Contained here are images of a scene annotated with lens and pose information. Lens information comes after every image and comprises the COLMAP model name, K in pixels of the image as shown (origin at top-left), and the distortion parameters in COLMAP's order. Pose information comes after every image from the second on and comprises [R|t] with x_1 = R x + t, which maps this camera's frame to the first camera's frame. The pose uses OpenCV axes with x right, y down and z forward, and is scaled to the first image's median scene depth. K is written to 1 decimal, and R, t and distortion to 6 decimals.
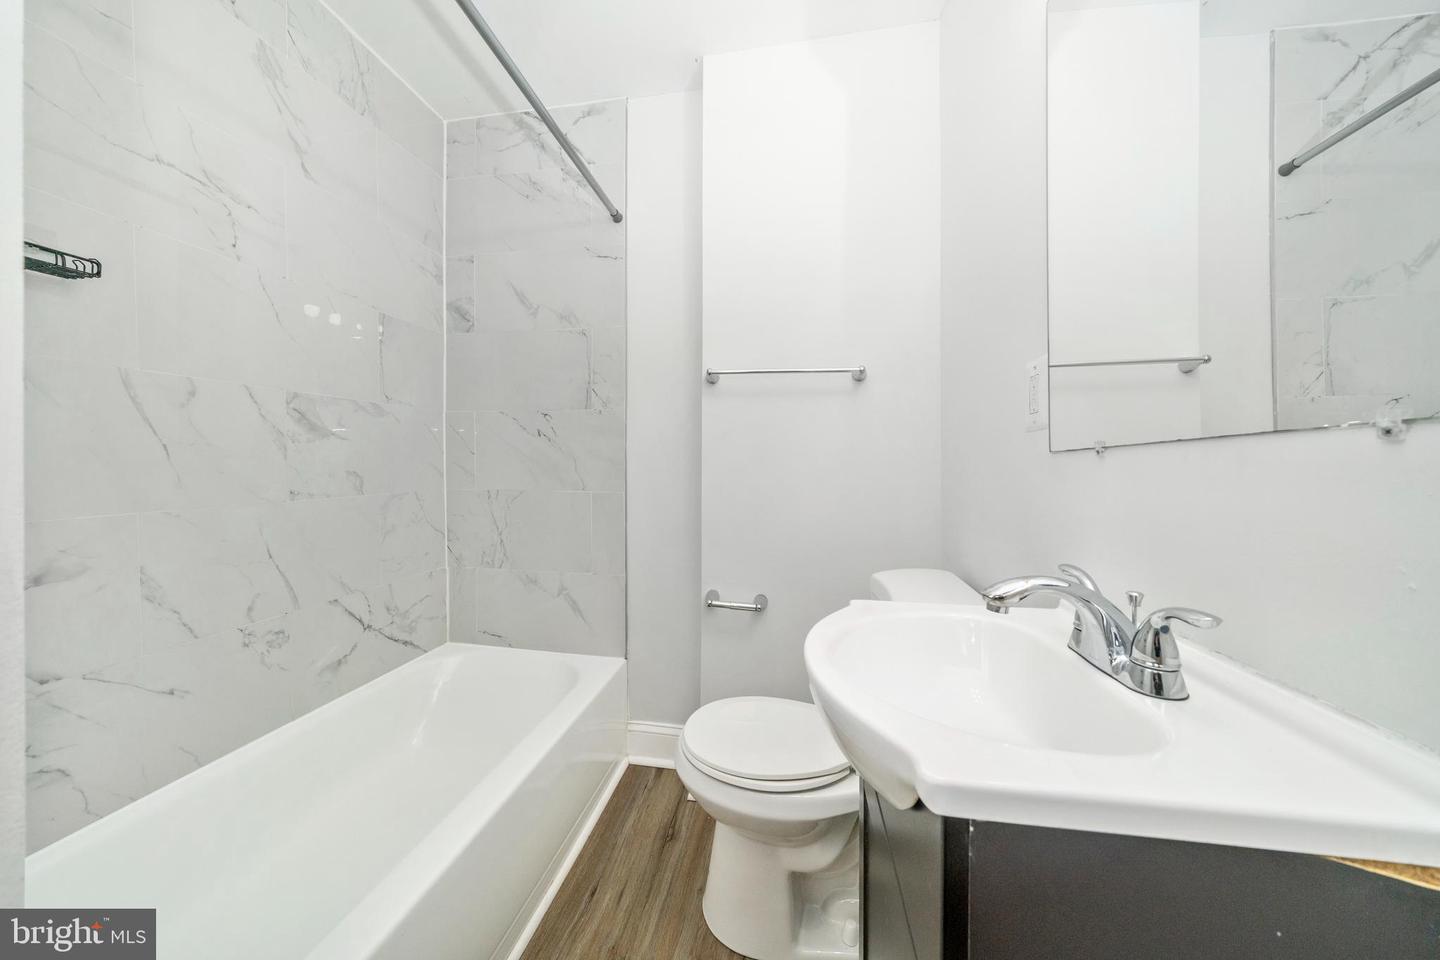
lens RADIAL K [[490.0, 0, 710.7], [0, 490.0, 473.9], [0, 0, 1]] dist [-0.004814, 0.000226]
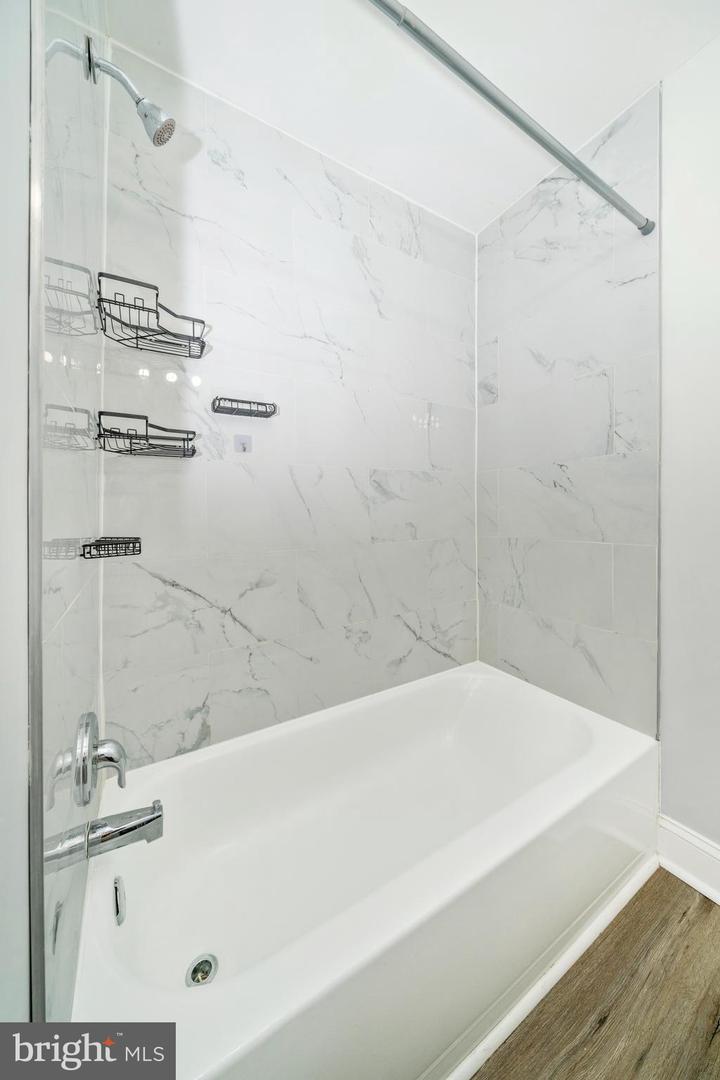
lens RADIAL K [[367.5, 0, 372.6], [0, 367.5, 528.3], [0, 0, 1]] dist [-0.004814, 0.000226]
pose [[0.664538, 0.009552, -0.747193, -0.029310], [0.009665, 0.999725, 0.021376, -0.011528], [0.747192, -0.021427, 0.664263, 0.215512]]
